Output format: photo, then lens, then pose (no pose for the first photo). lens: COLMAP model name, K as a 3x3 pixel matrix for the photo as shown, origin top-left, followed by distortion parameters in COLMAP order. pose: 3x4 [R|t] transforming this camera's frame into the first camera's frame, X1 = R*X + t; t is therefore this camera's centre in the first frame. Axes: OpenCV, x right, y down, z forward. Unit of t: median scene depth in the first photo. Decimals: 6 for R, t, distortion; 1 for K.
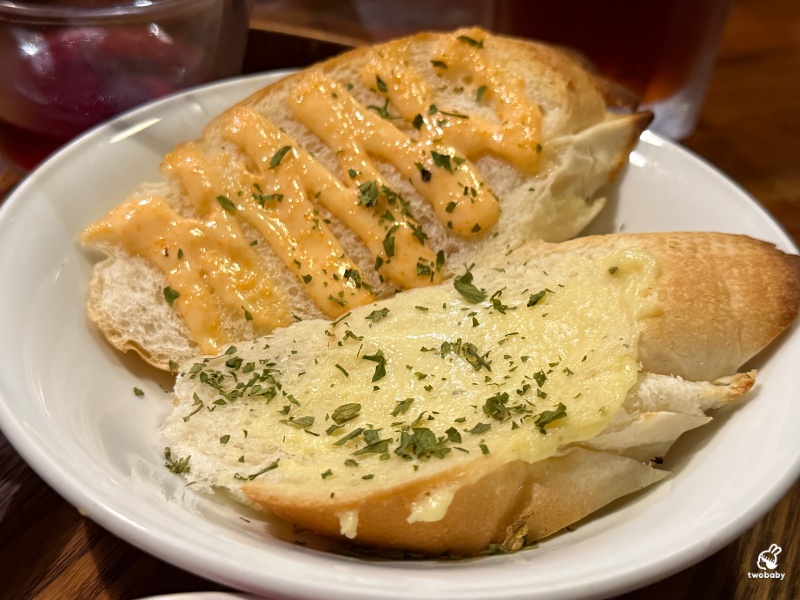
lens RADIAL K [[1098.4, 0, 400.6], [0, 1098.4, 295.0], [0, 0, 1]] dist [0.160162, 0.000000]
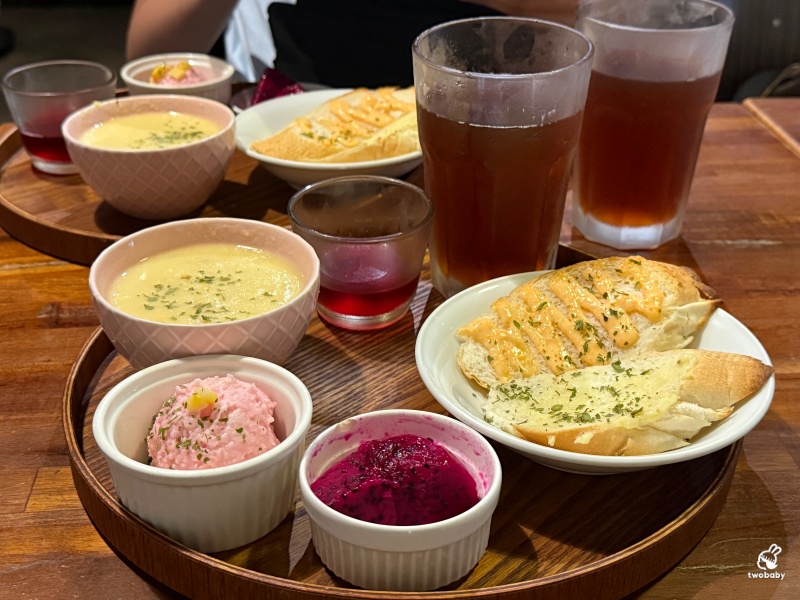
lens RADIAL K [[1006.3, 0, 401.4], [0, 1006.3, 298.1], [0, 0, 1]] dist [0.092387, 0.000000]
pose [[0.959486, 0.066903, -0.273700, 0.196421], [-0.110923, 0.982648, -0.148658, 0.216429], [0.259005, 0.172995, 0.950258, -1.147687]]
